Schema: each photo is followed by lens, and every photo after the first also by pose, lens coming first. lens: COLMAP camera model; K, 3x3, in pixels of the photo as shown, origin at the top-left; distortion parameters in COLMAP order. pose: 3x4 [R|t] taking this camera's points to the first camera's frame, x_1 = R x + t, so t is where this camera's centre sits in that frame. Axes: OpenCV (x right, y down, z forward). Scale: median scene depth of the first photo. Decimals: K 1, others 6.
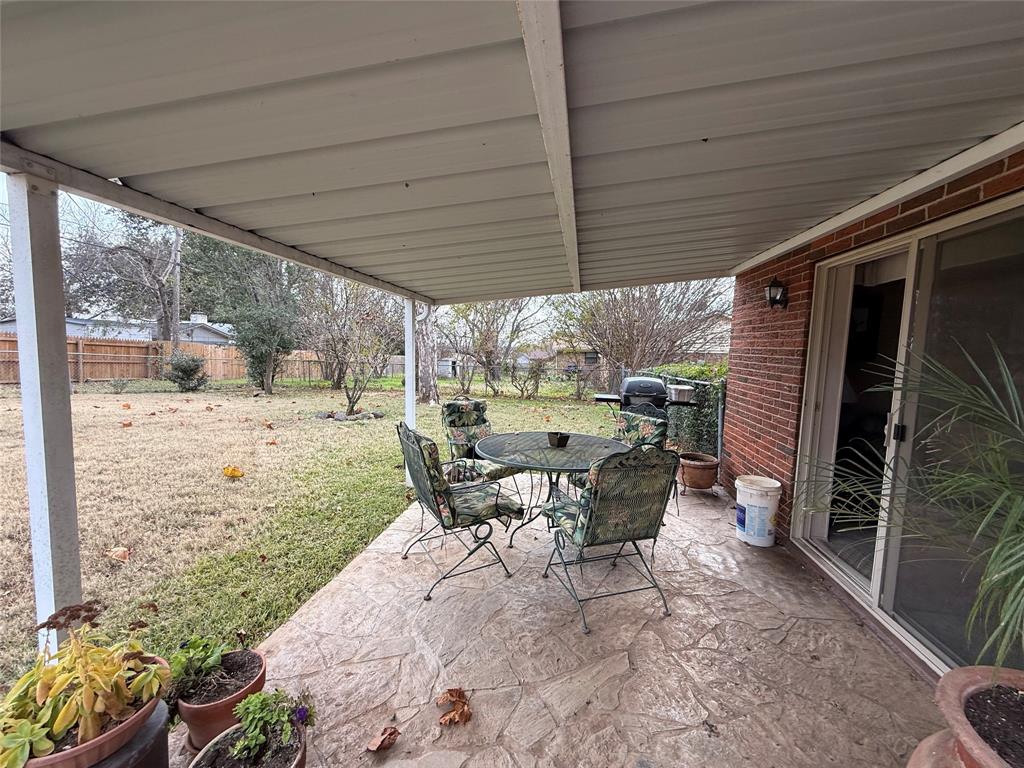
lens RADIAL K [[405.2, 0, 514.3], [0, 405.2, 382.9], [0, 0, 1]] dist [-0.000205, 0.000004]
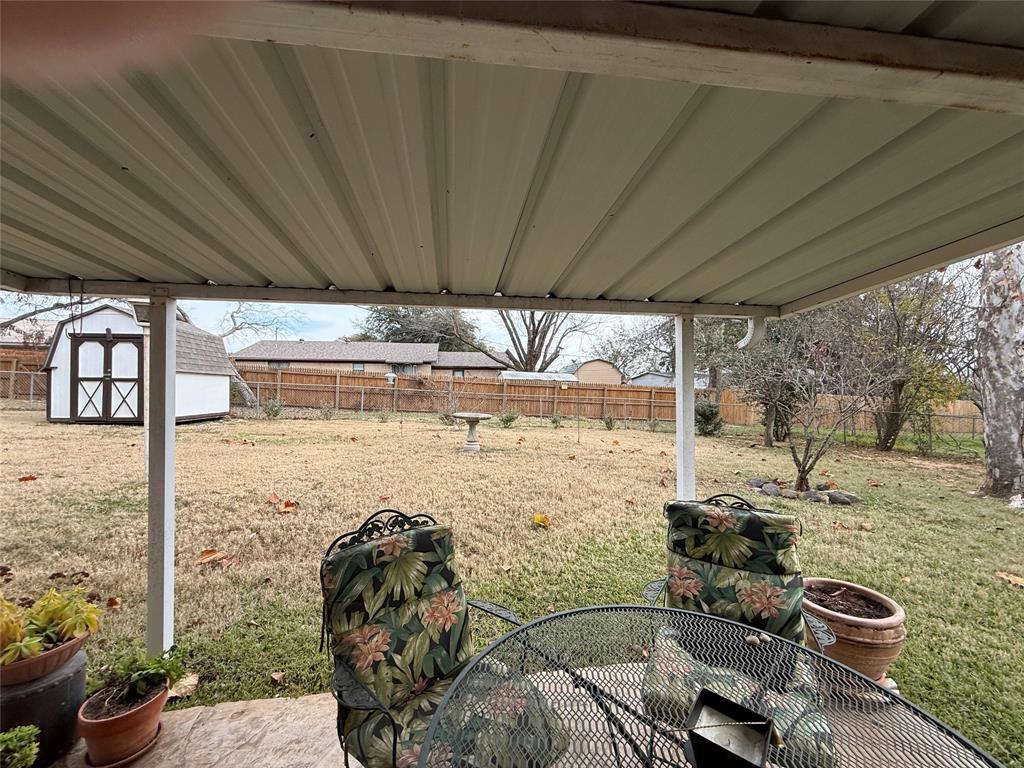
lens RADIAL K [[405.2, 0, 512.7], [0, 405.2, 384.3], [0, 0, 1]] dist [-0.000205, 0.000004]
pose [[0.294173, -0.030328, -0.955271, 0.252398], [-0.073472, 0.995821, -0.054241, -0.053644], [0.952924, 0.086142, 0.290716, 0.599908]]
